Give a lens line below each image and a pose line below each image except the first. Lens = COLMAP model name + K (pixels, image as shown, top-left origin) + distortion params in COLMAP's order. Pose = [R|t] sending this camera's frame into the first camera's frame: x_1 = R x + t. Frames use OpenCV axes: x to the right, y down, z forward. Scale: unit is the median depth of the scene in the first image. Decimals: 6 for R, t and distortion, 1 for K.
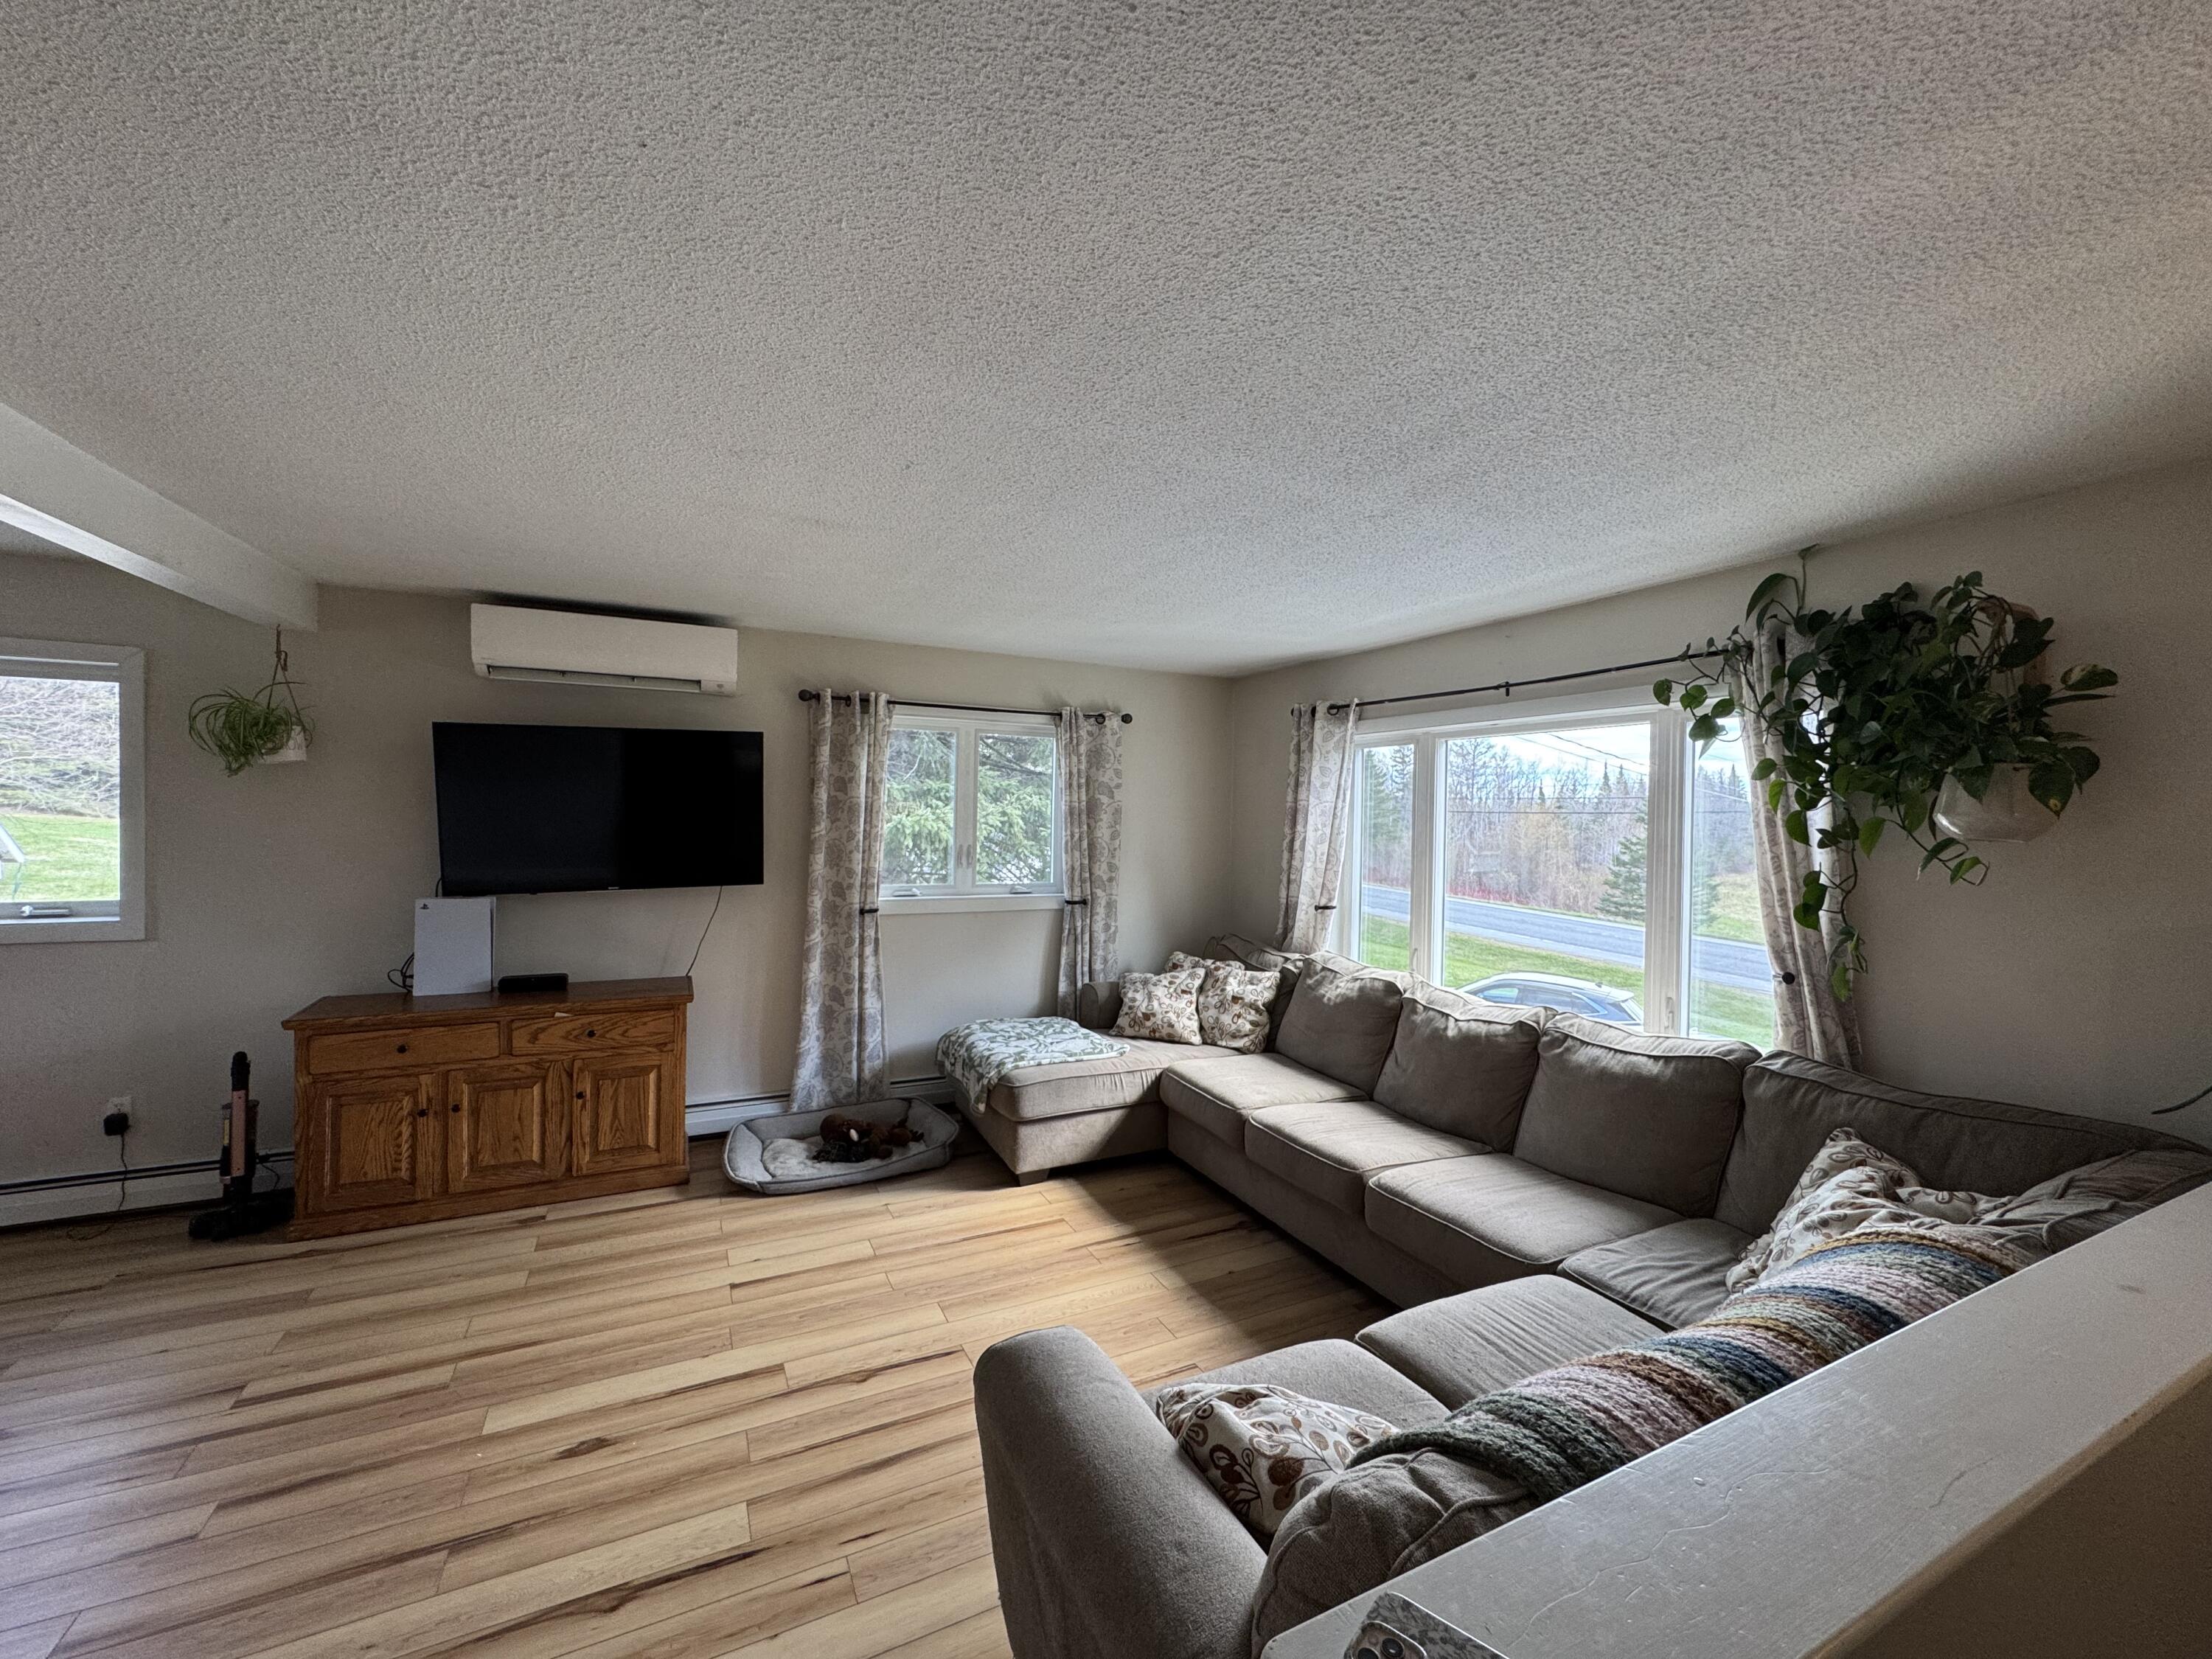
lens RADIAL K [[882.9, 0, 1103.3], [0, 882.9, 827.0], [0, 0, 1]] dist [-0.002123, 0.000467]
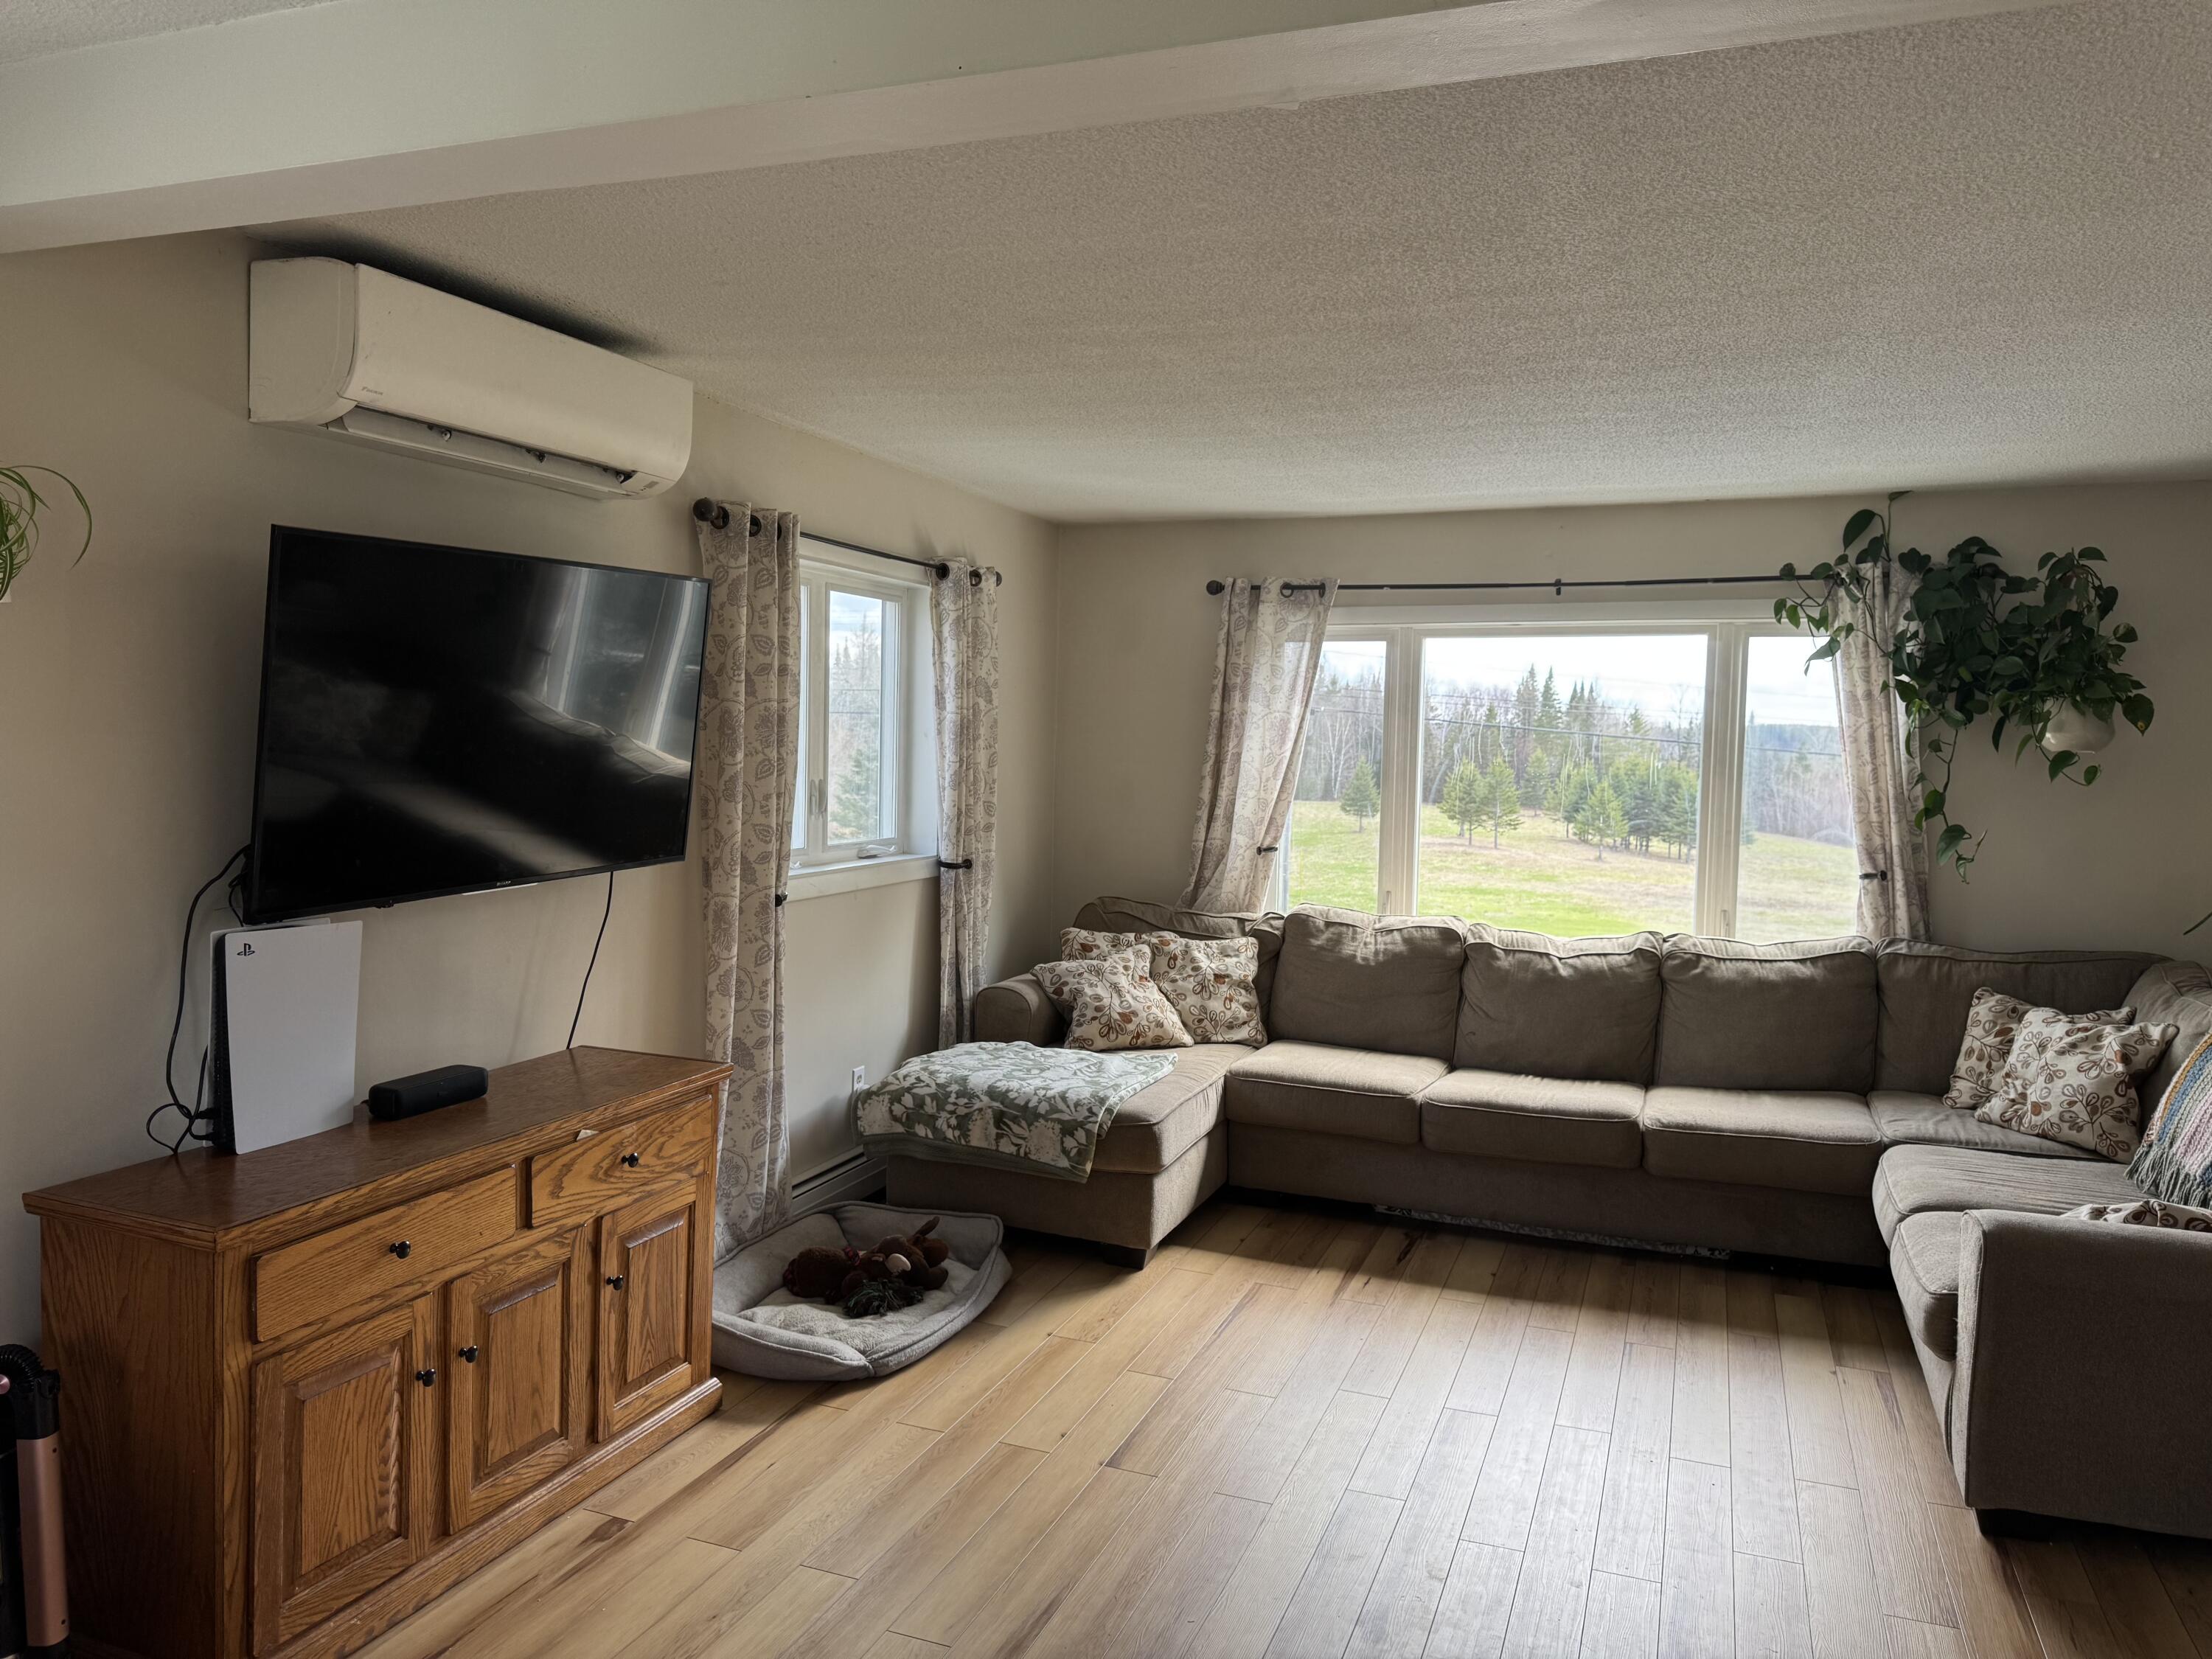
lens RADIAL K [[1545.9, 0, 1096.4], [0, 1545.9, 836.3], [0, 0, 1]] dist [0.075937, -0.098901]
pose [[0.738527, -0.050484, 0.672332, -0.967430], [0.005290, 0.997596, 0.069096, -0.016924], [-0.674203, -0.047472, 0.737018, 0.147340]]
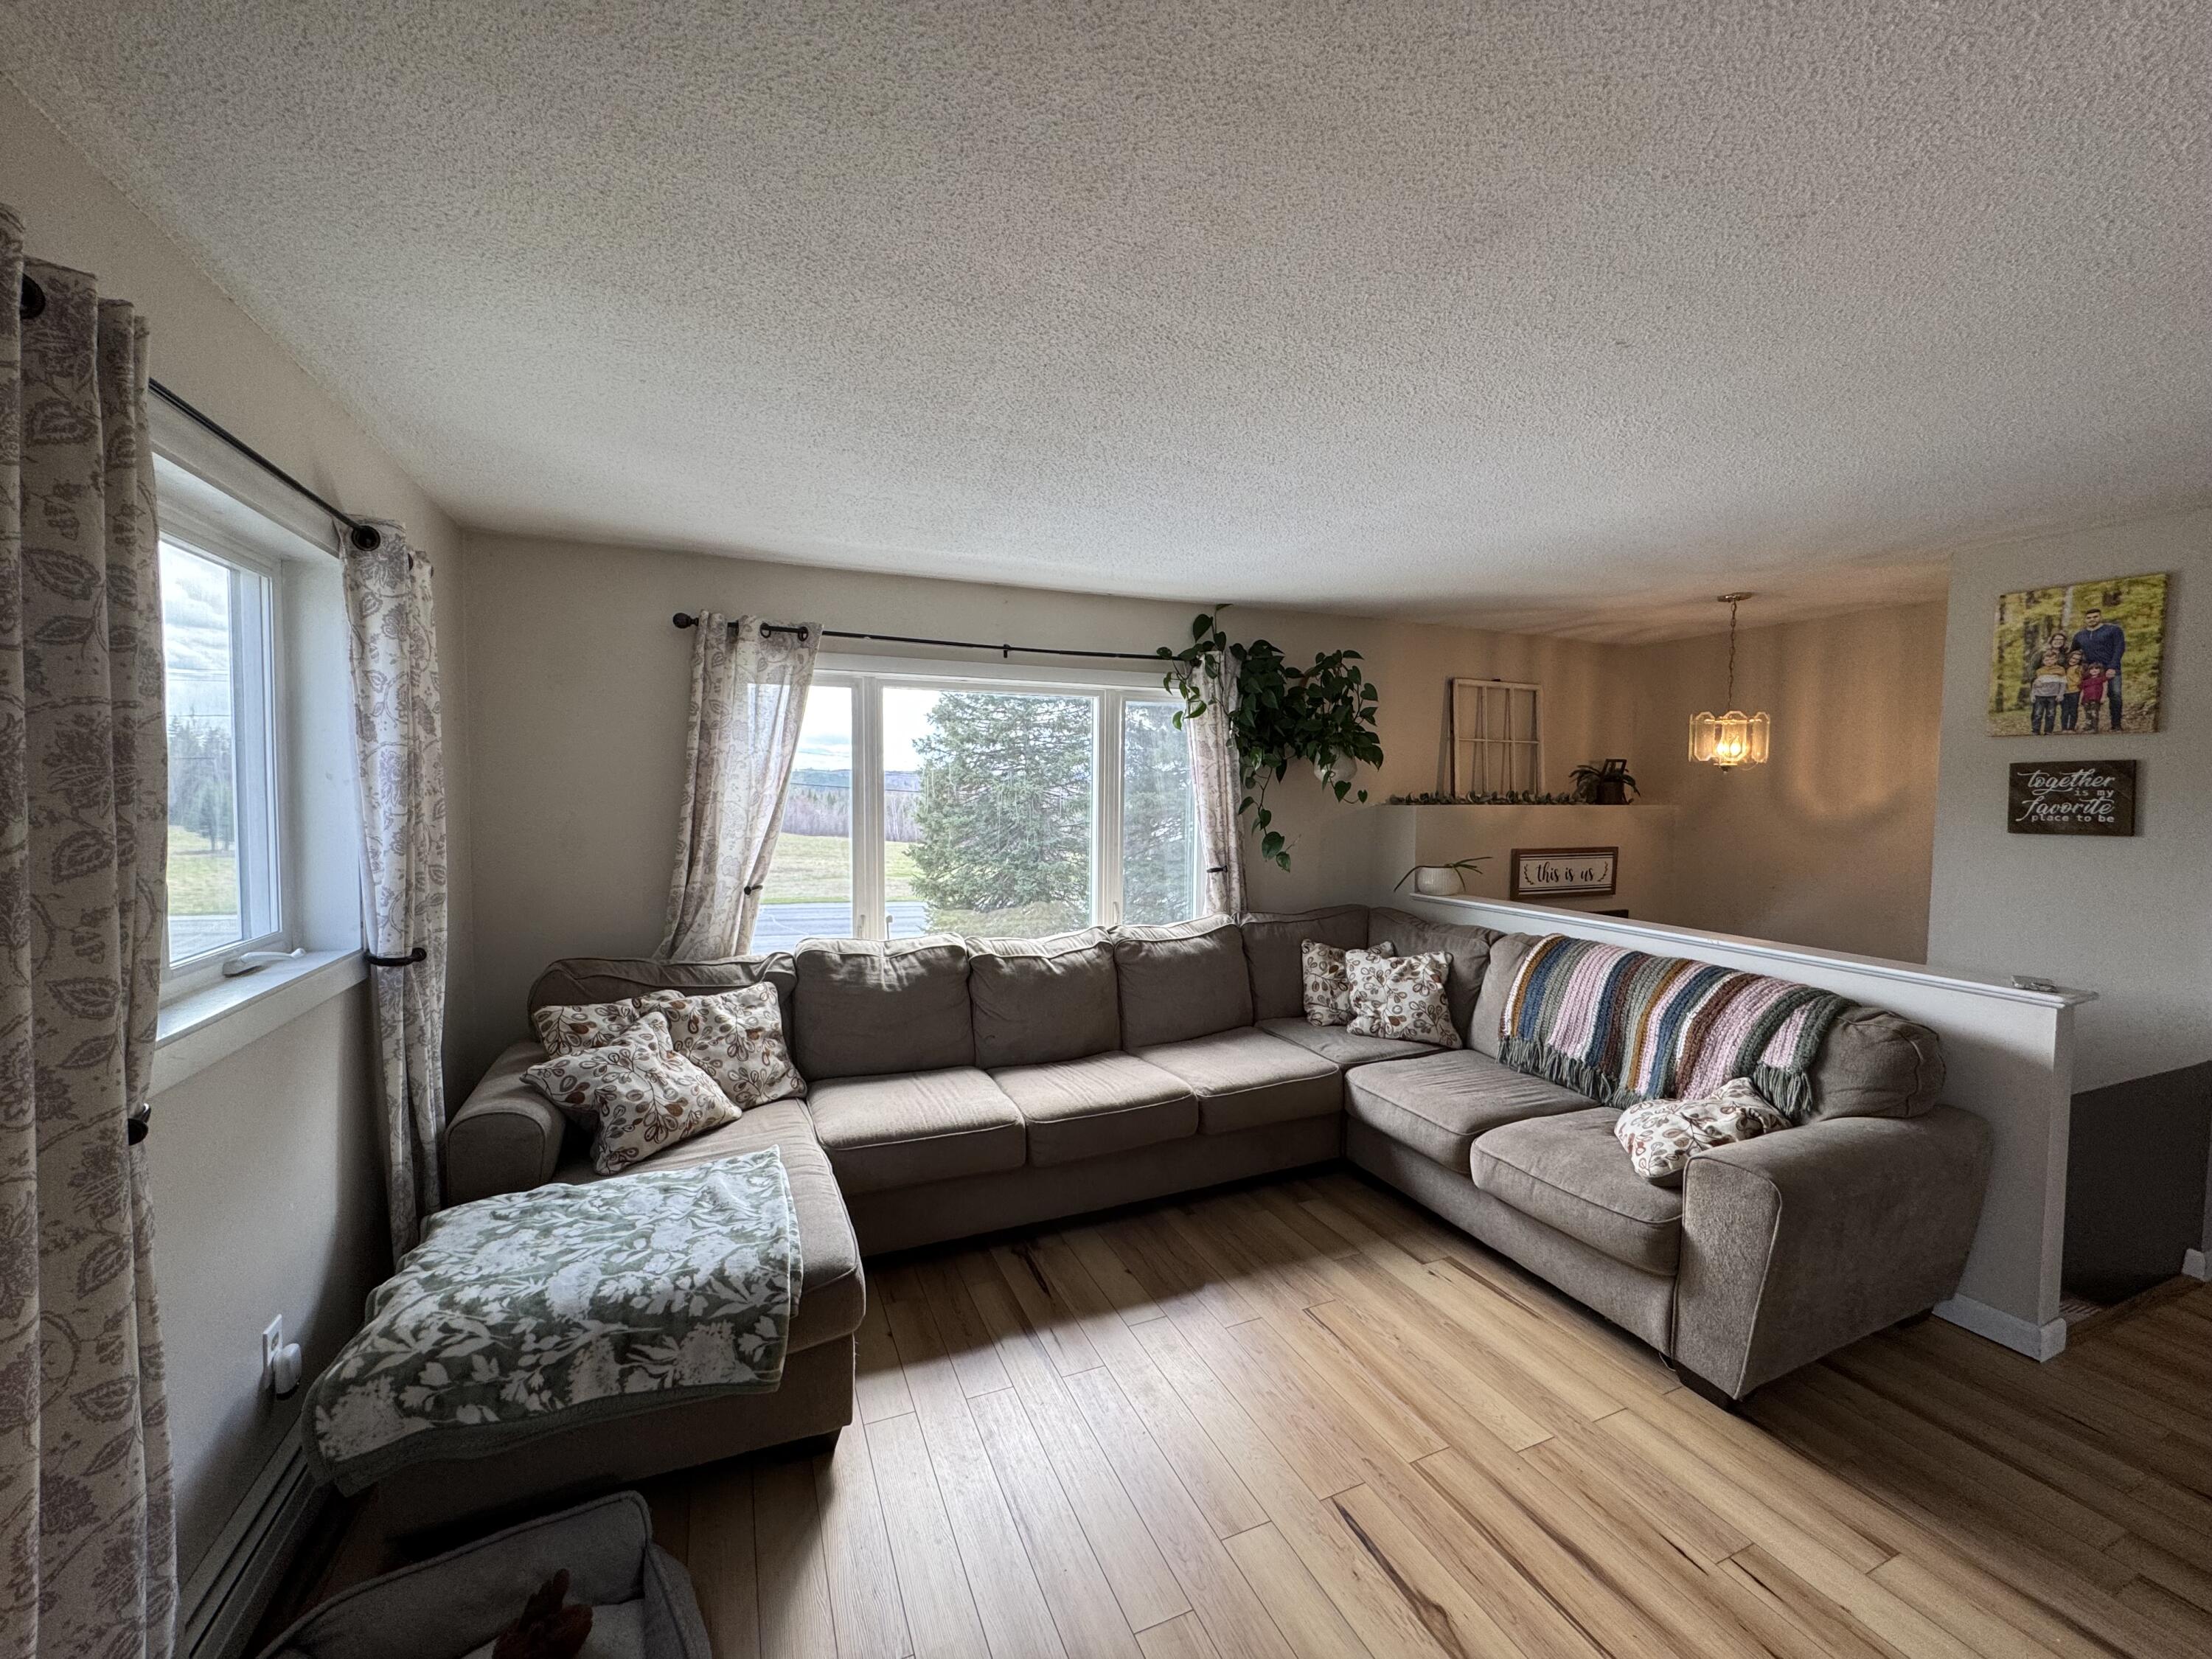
lens RADIAL K [[882.9, 0, 1105.7], [0, 882.9, 828.0], [0, 0, 1]] dist [-0.002123, 0.000467]
pose [[0.044926, -0.069746, 0.996553, -0.633035], [0.008295, 0.997551, 0.069442, -0.014935], [-0.998956, 0.005146, 0.045394, 0.843342]]
